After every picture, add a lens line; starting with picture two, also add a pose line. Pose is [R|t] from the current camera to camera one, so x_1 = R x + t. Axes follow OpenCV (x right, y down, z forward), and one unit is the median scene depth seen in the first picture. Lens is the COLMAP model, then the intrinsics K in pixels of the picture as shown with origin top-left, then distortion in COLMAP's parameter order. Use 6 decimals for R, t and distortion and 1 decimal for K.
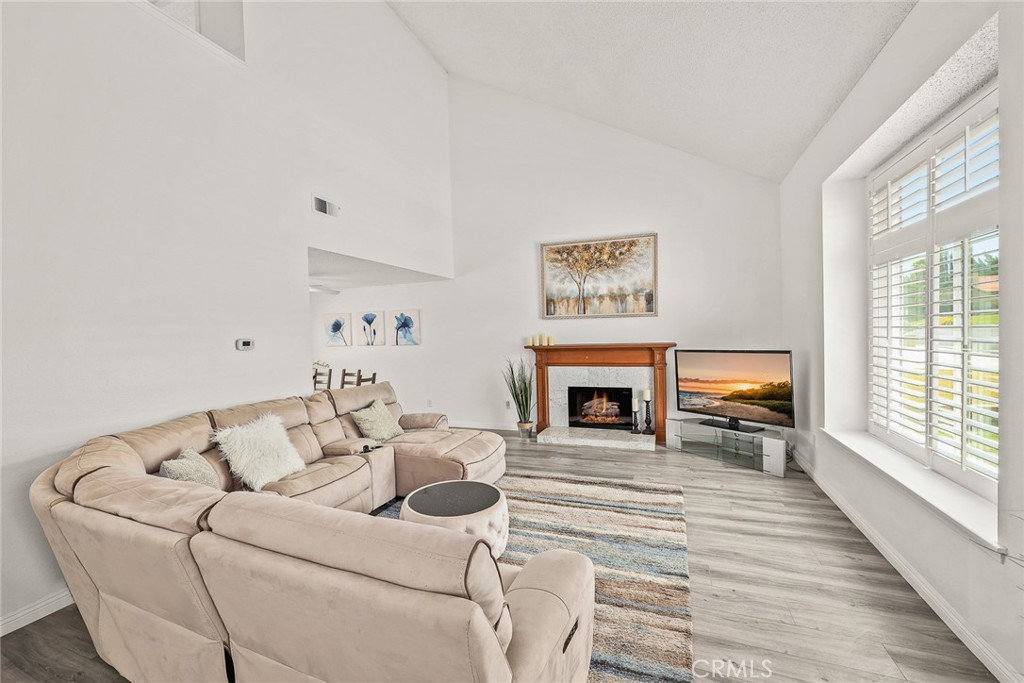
lens RADIAL K [[416.9, 0, 511.2], [0, 416.9, 335.8], [0, 0, 1]] dist [0.001619, 0.000783]
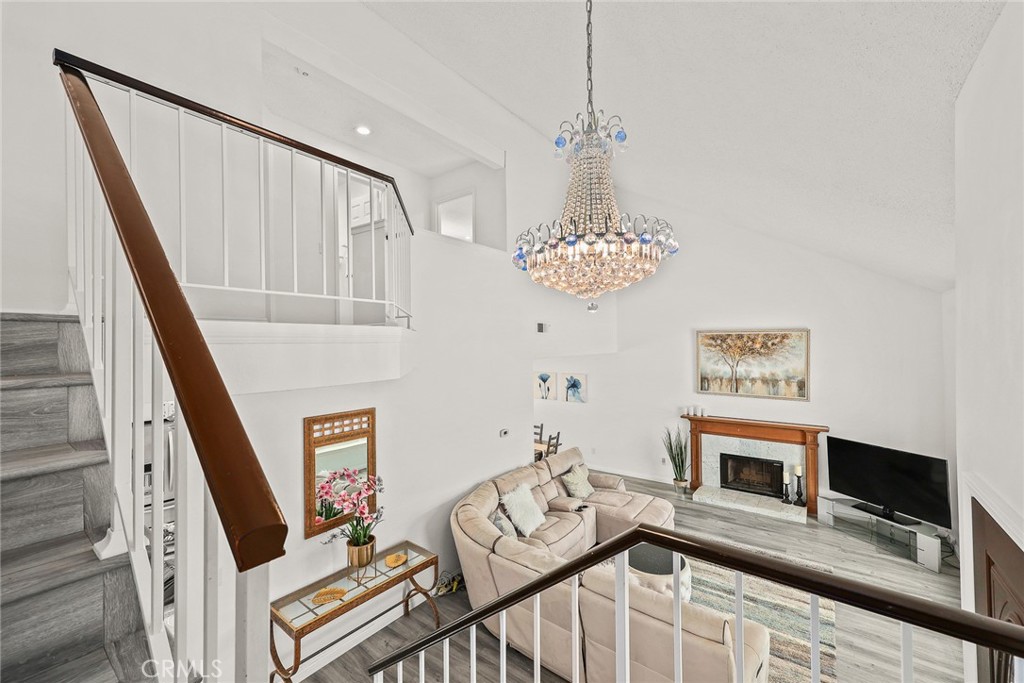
lens RADIAL K [[409.9, 0, 522.7], [0, 409.9, 340.8], [0, 0, 1]] dist [0.001607, 0.002360]
pose [[0.963663, 0.012165, -0.266843, -0.101581], [-0.015818, 0.999808, -0.011544, -0.184468], [0.266652, 0.015345, 0.963671, -0.276826]]
